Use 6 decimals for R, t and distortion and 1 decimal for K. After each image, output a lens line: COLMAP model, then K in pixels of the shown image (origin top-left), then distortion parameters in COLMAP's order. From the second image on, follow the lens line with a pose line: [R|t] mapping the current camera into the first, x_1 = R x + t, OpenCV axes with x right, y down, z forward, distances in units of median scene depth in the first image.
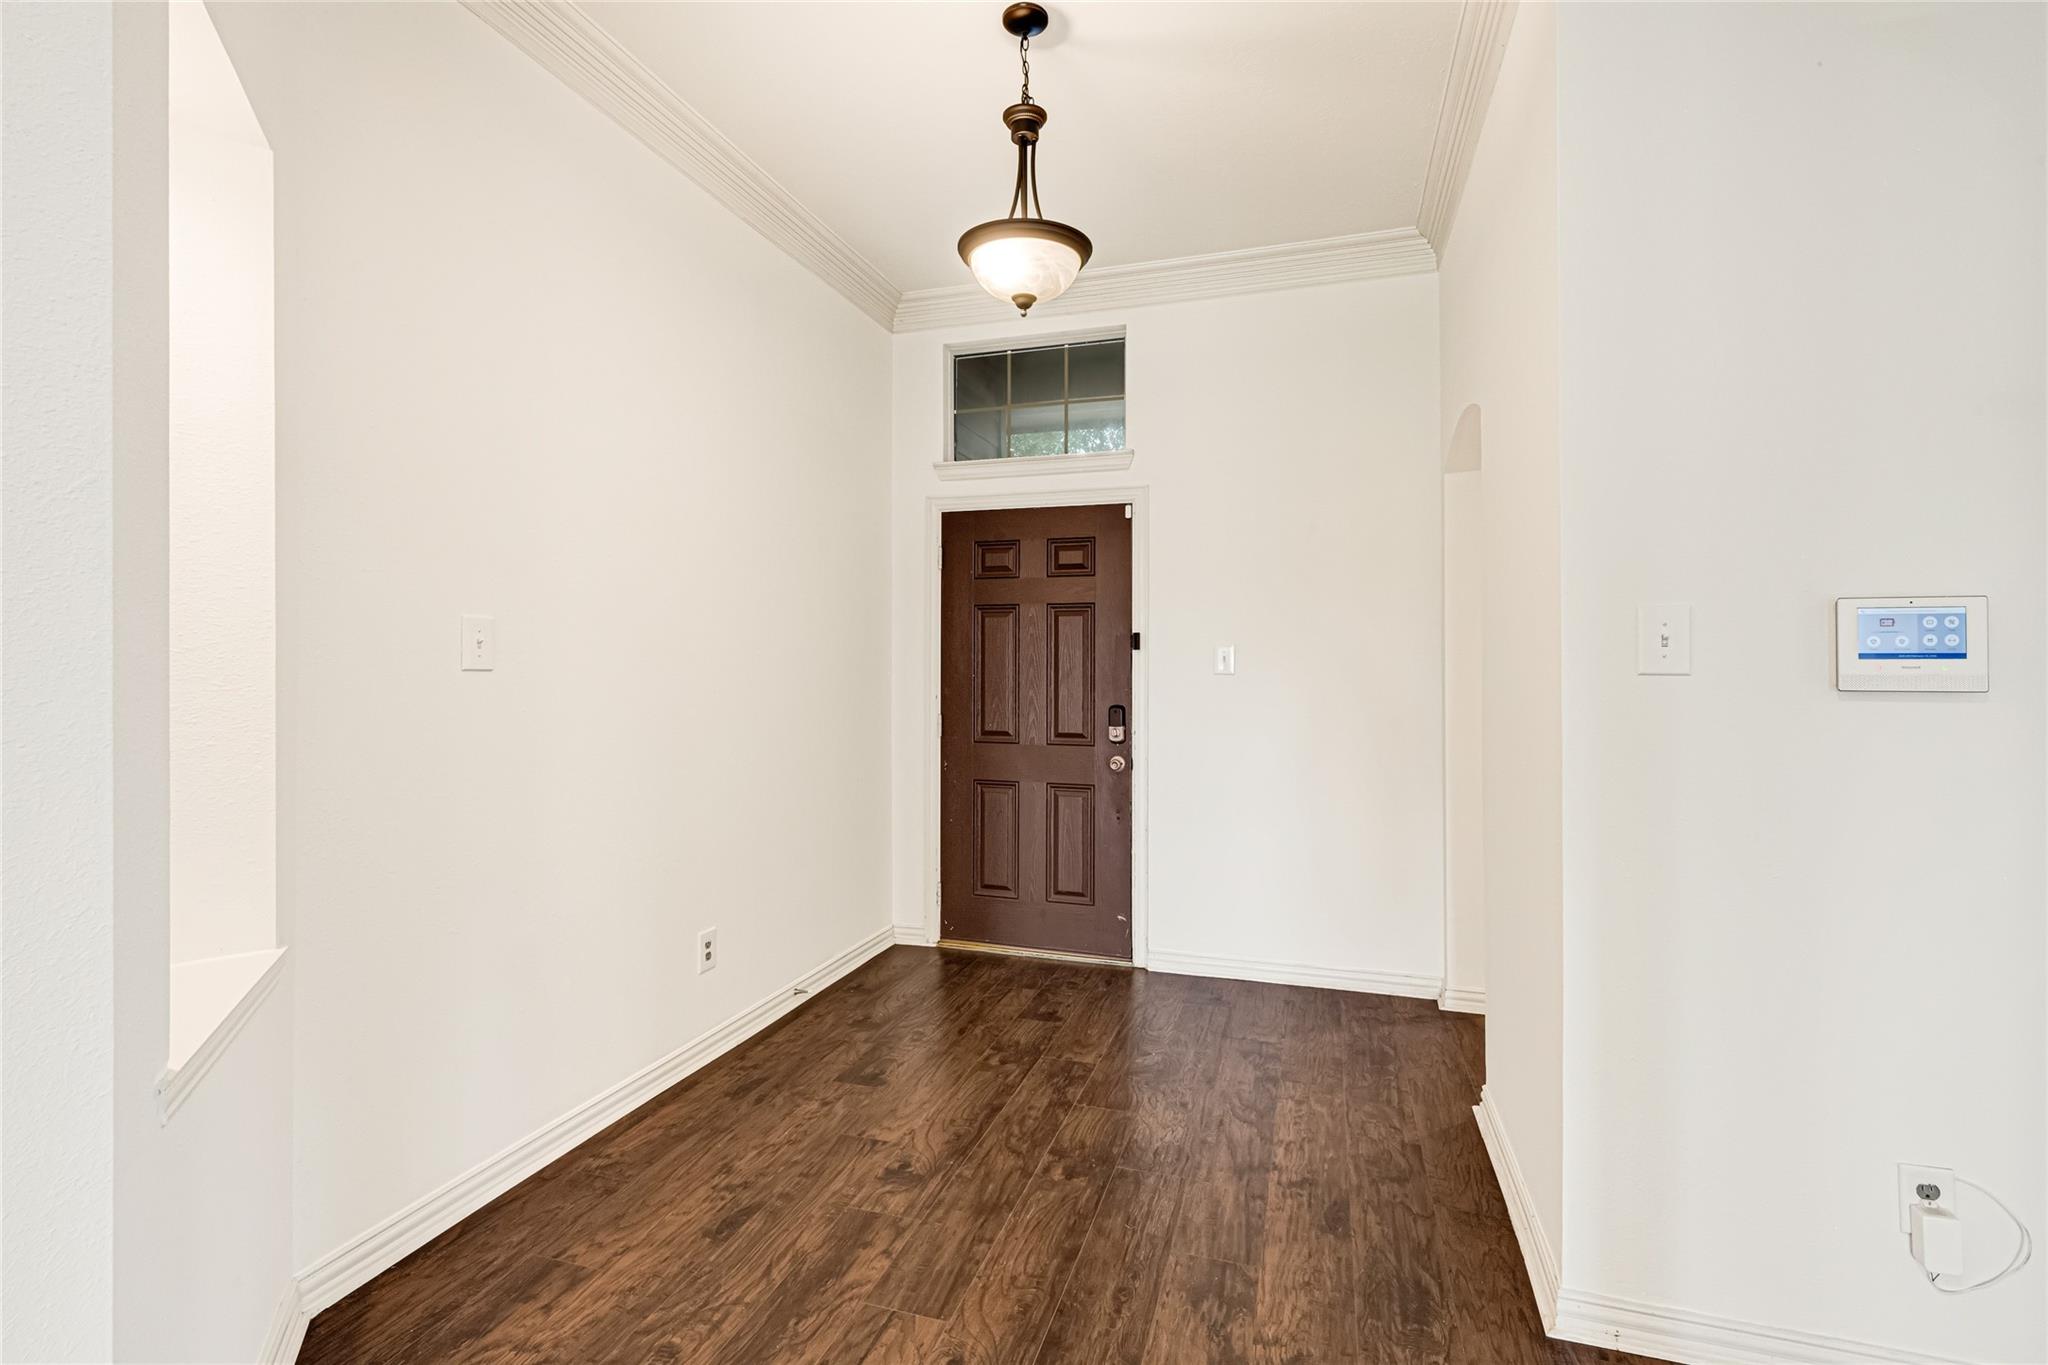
lens RADIAL K [[932.7, 0, 1034.0], [0, 932.7, 665.6], [0, 0, 1]] dist [-0.002139, 0.001423]
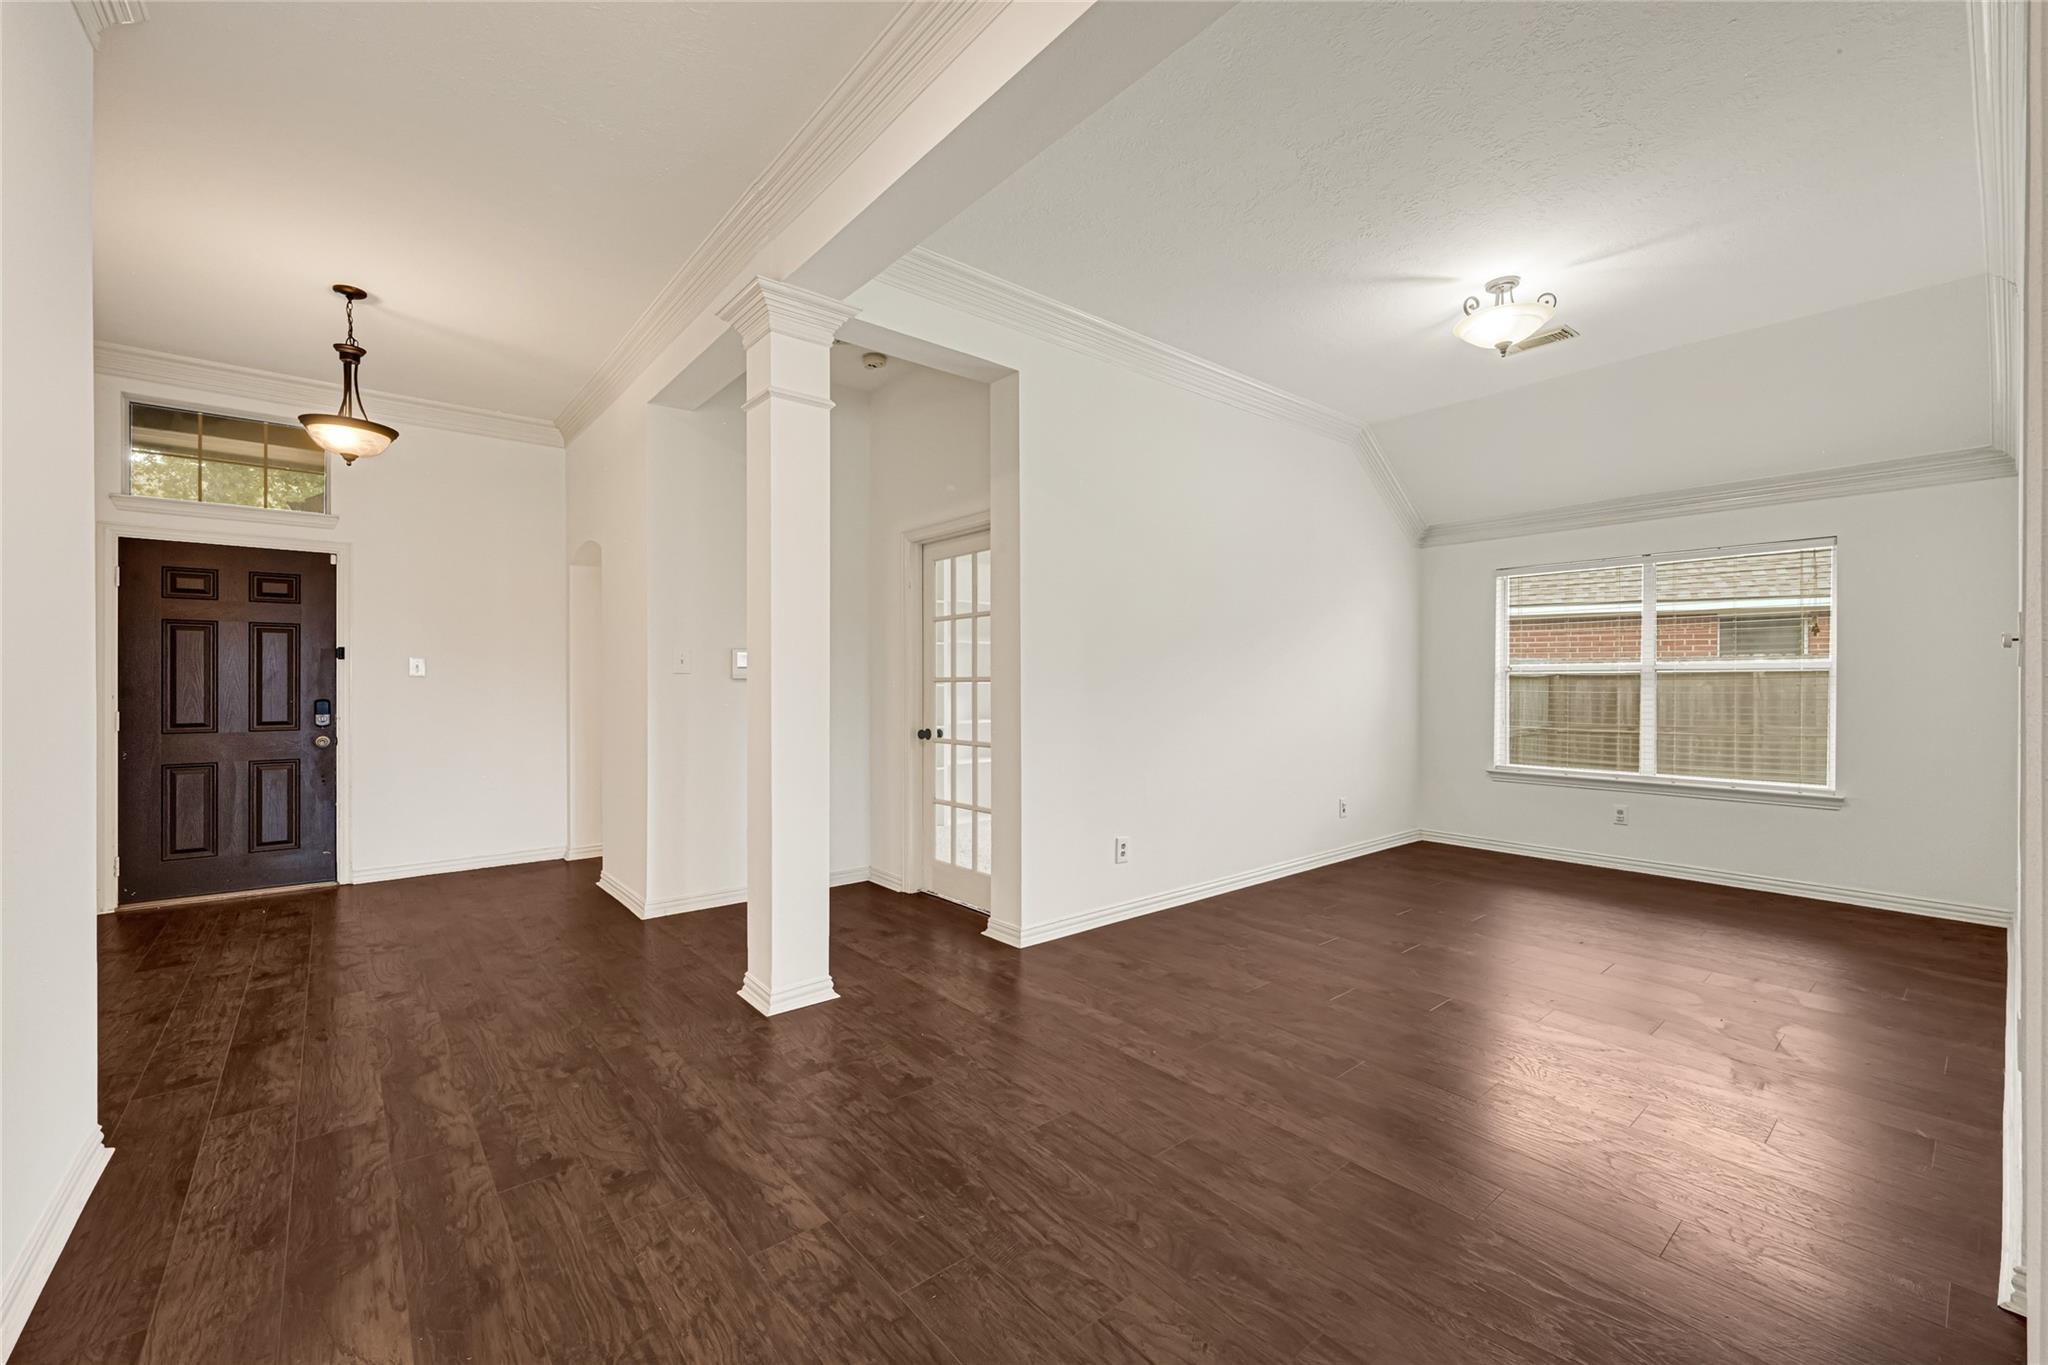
lens RADIAL K [[829.3, 0, 1021.3], [0, 829.3, 664.3], [0, 0, 1]] dist [0.000973, -0.000256]
pose [[0.545339, 0.010456, 0.838150, -0.377455], [-0.000594, 0.999927, -0.012088, 0.004966], [-0.838215, 0.006094, 0.545305, -0.535789]]
